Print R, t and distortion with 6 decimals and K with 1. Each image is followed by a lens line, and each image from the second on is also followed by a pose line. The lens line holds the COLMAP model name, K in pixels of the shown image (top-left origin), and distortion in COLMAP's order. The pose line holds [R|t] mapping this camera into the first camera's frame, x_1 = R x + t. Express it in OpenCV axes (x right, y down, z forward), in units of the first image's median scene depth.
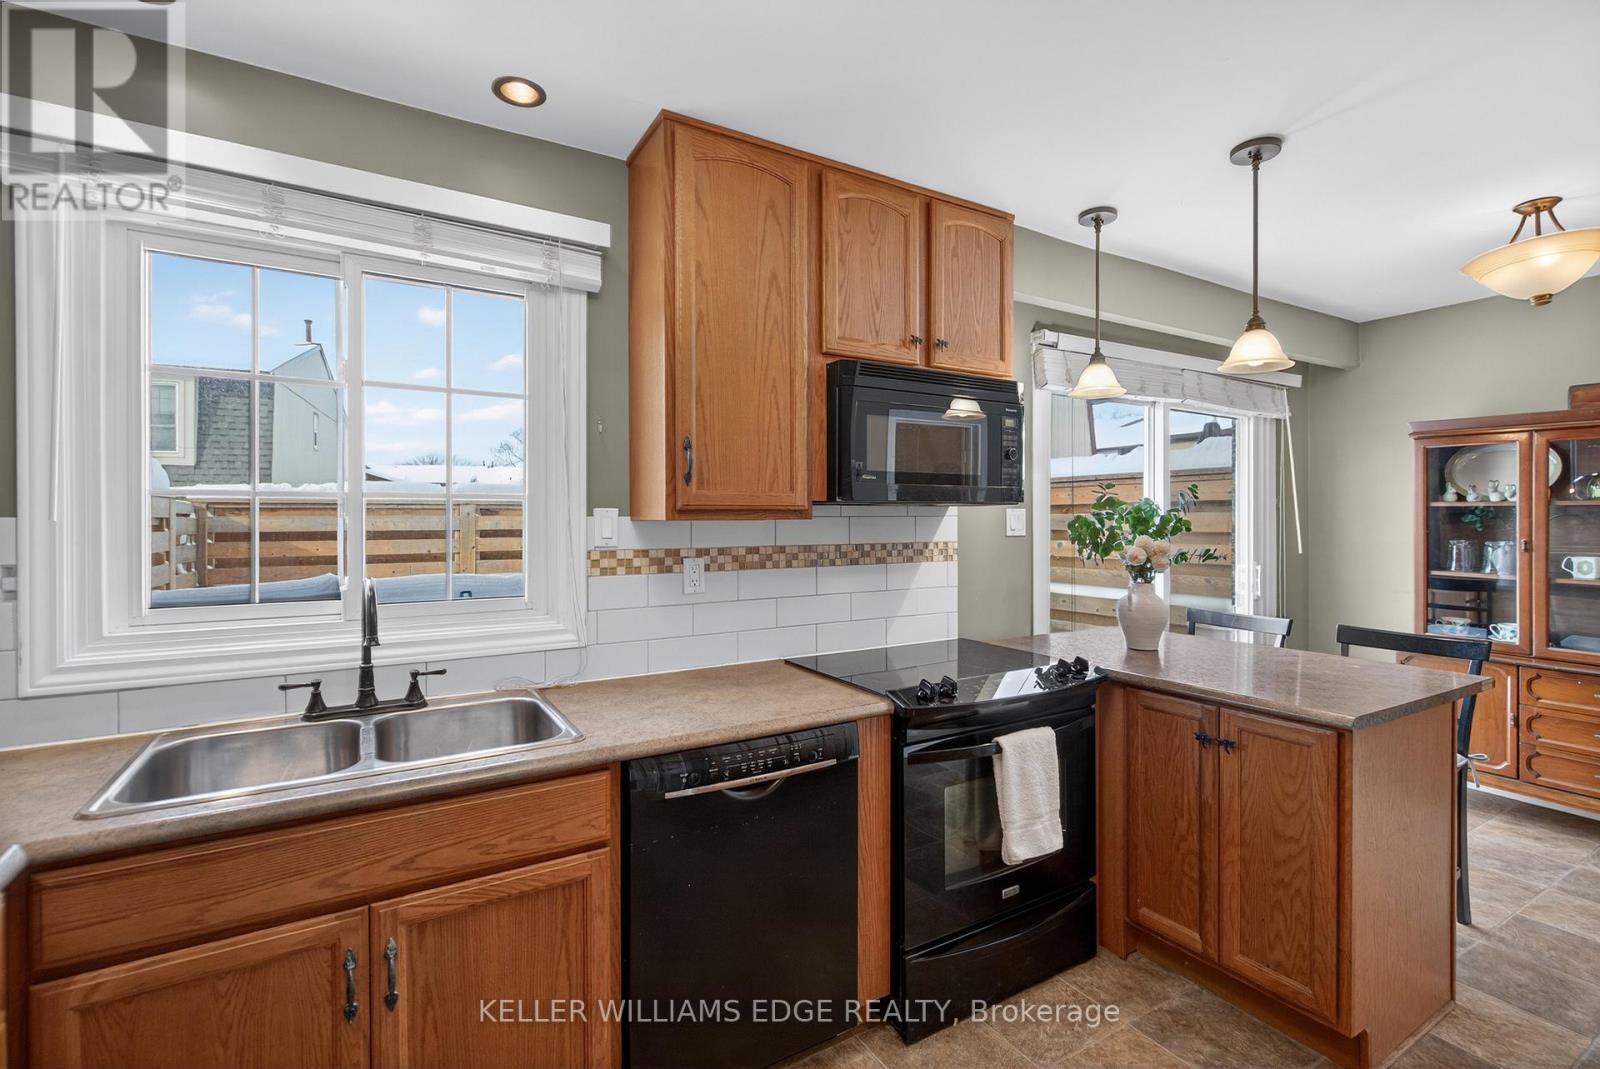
lens RADIAL K [[734.2, 0, 808.1], [0, 734.2, 523.0], [0, 0, 1]] dist [-0.000552, -0.001090]
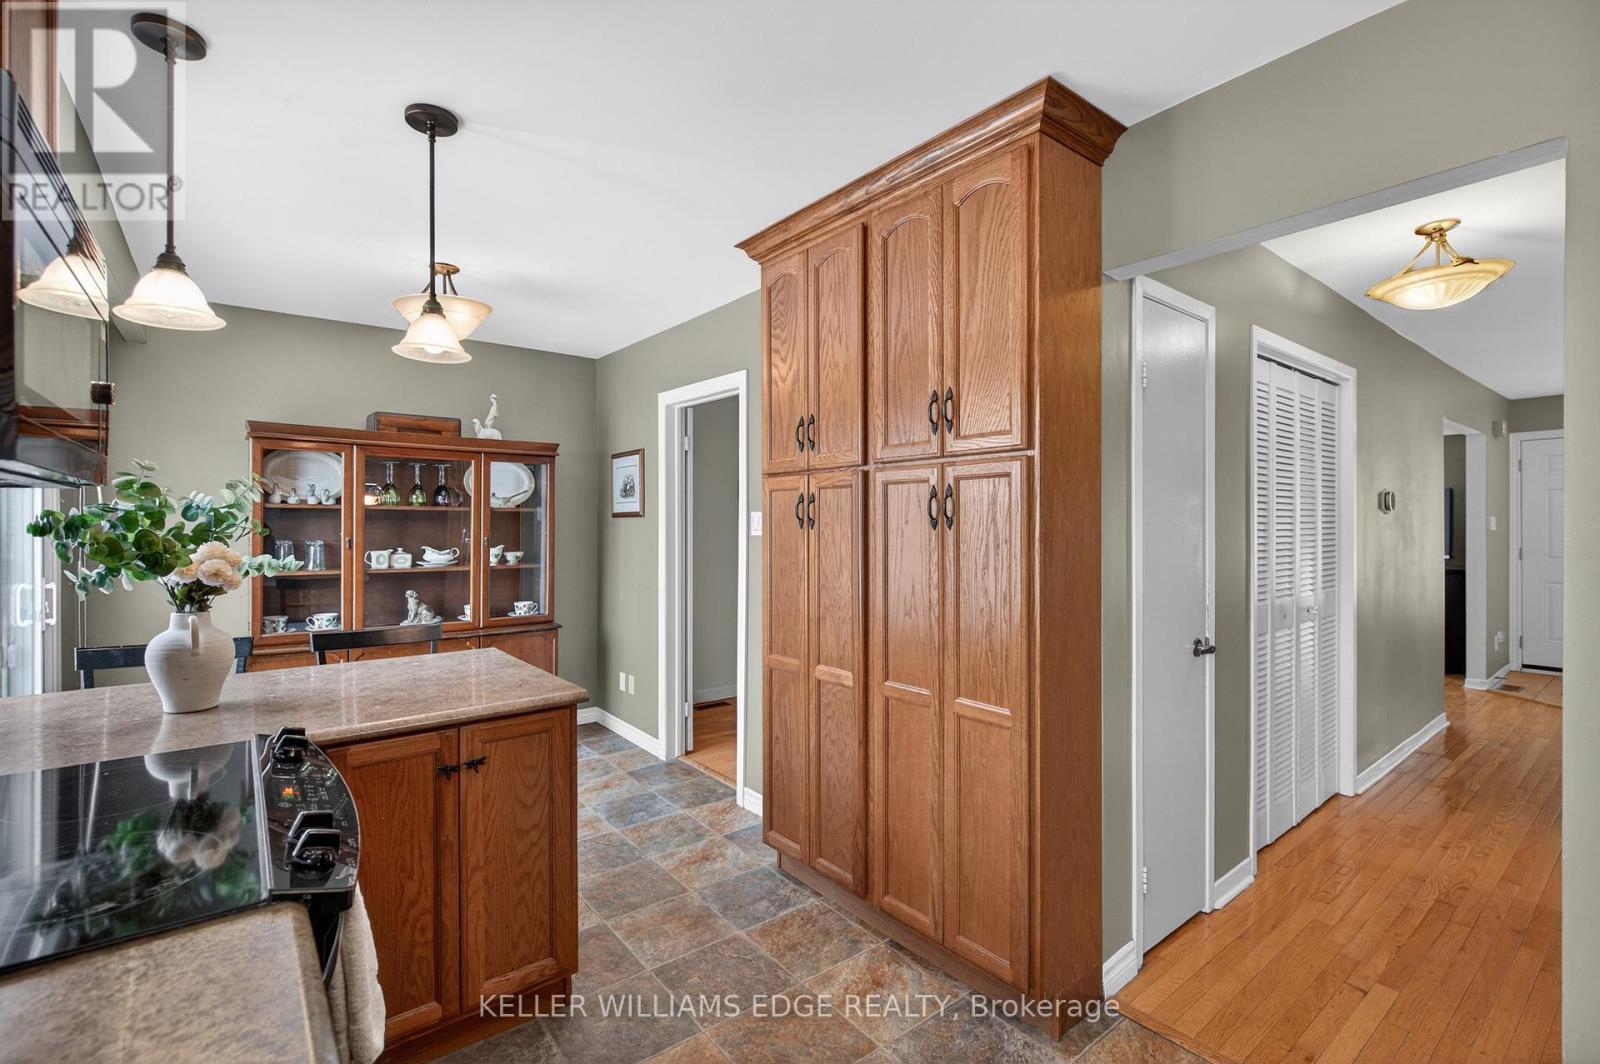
lens RADIAL K [[718.8, 0, 803.6], [0, 718.8, 517.9], [0, 0, 1]] dist [-0.000206, -0.000137]
pose [[-0.125836, 0.006128, 0.992032, -0.351961], [0.004230, 0.999975, -0.005641, 0.000736], [-0.992042, 0.003486, -0.125859, 0.662550]]
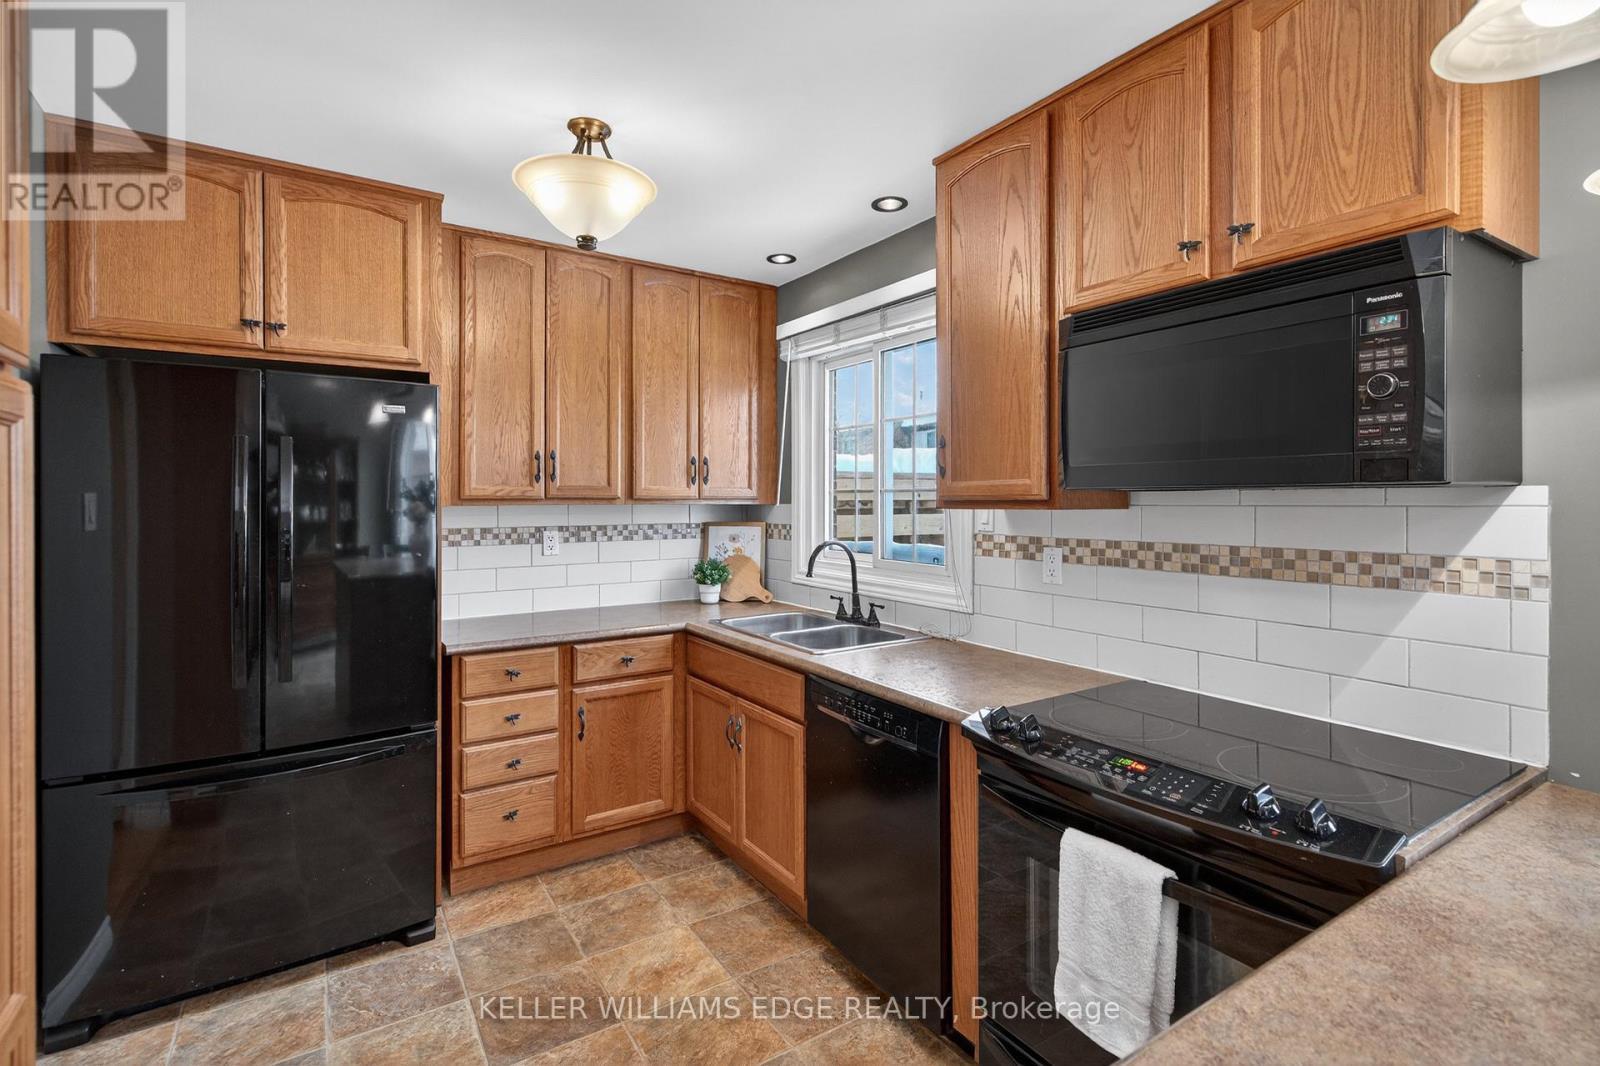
lens RADIAL K [[755.4, 0, 803.5], [0, 755.4, 502.4], [0, 0, 1]] dist [-0.001272, -0.000380]
pose [[0.026843, 0.004786, -0.999628, 0.916200], [-0.004209, 0.999980, 0.004675, -0.017318], [0.999631, 0.004082, 0.026862, 0.690840]]
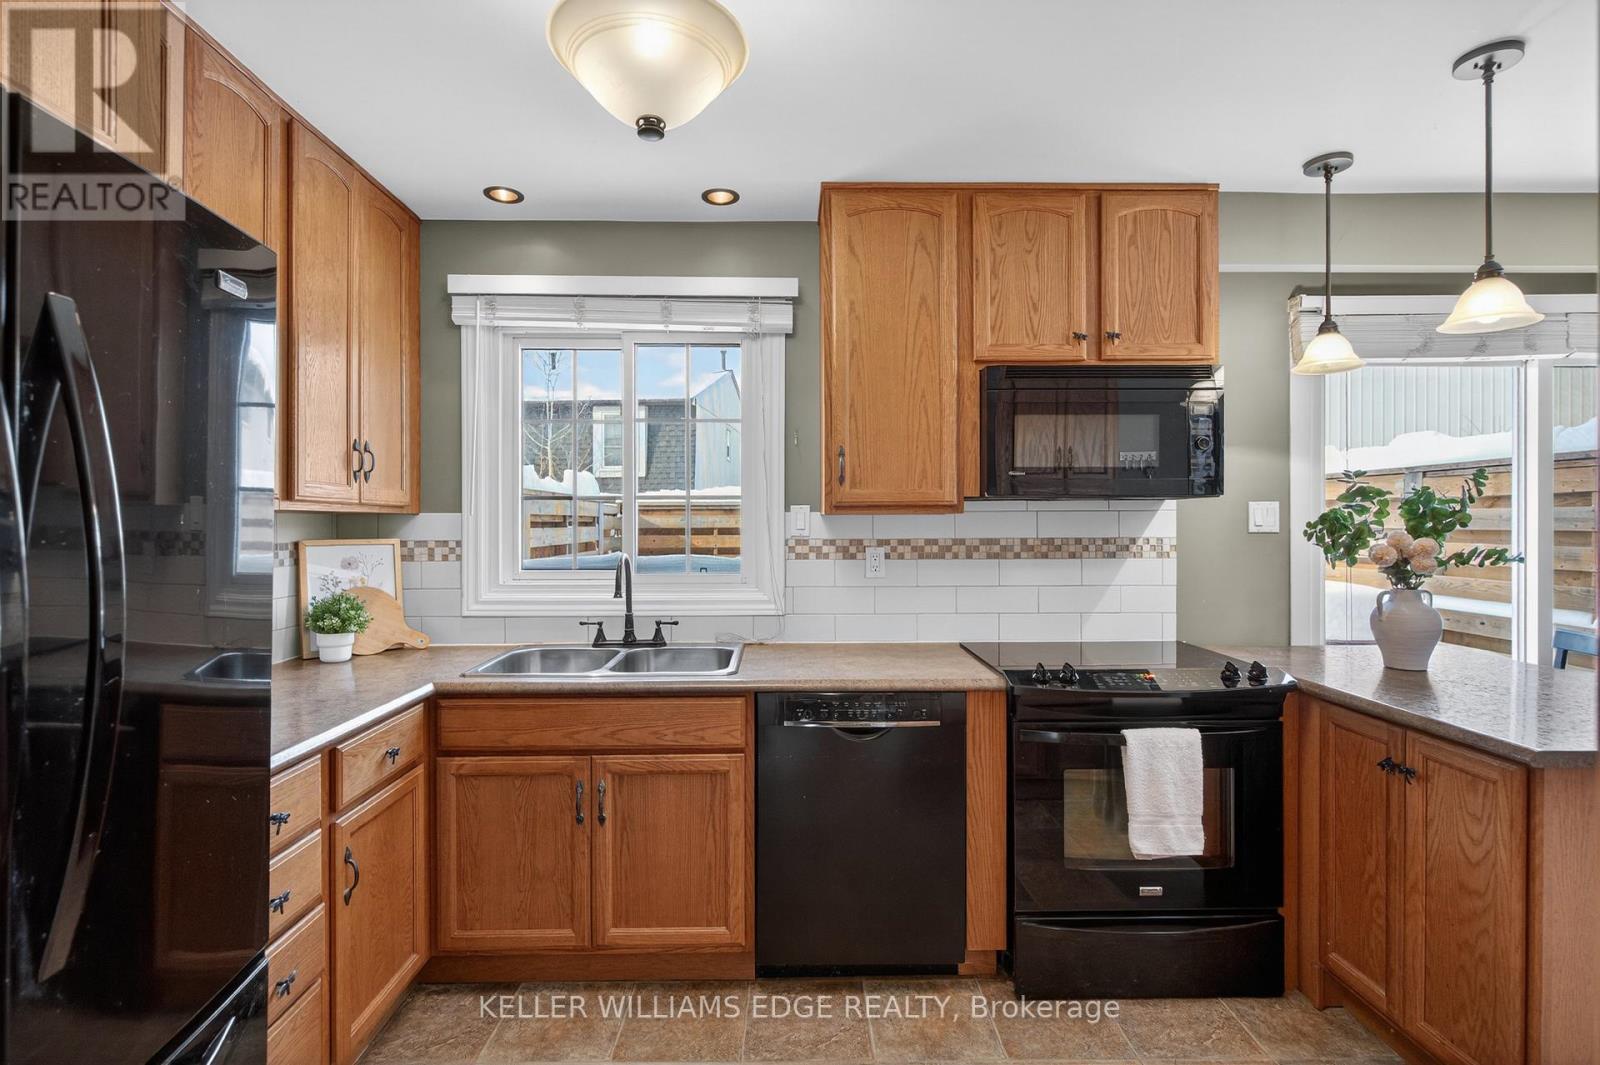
lens RADIAL K [[772.5, 0, 793.7], [0, 772.5, 524.6], [0, 0, 1]] dist [0.000704, -0.000552]
pose [[0.861121, 0.002235, -0.508394, 0.385603], [-0.001712, 0.999997, 0.001496, 0.010798], [0.508396, -0.000418, 0.861123, -0.132754]]
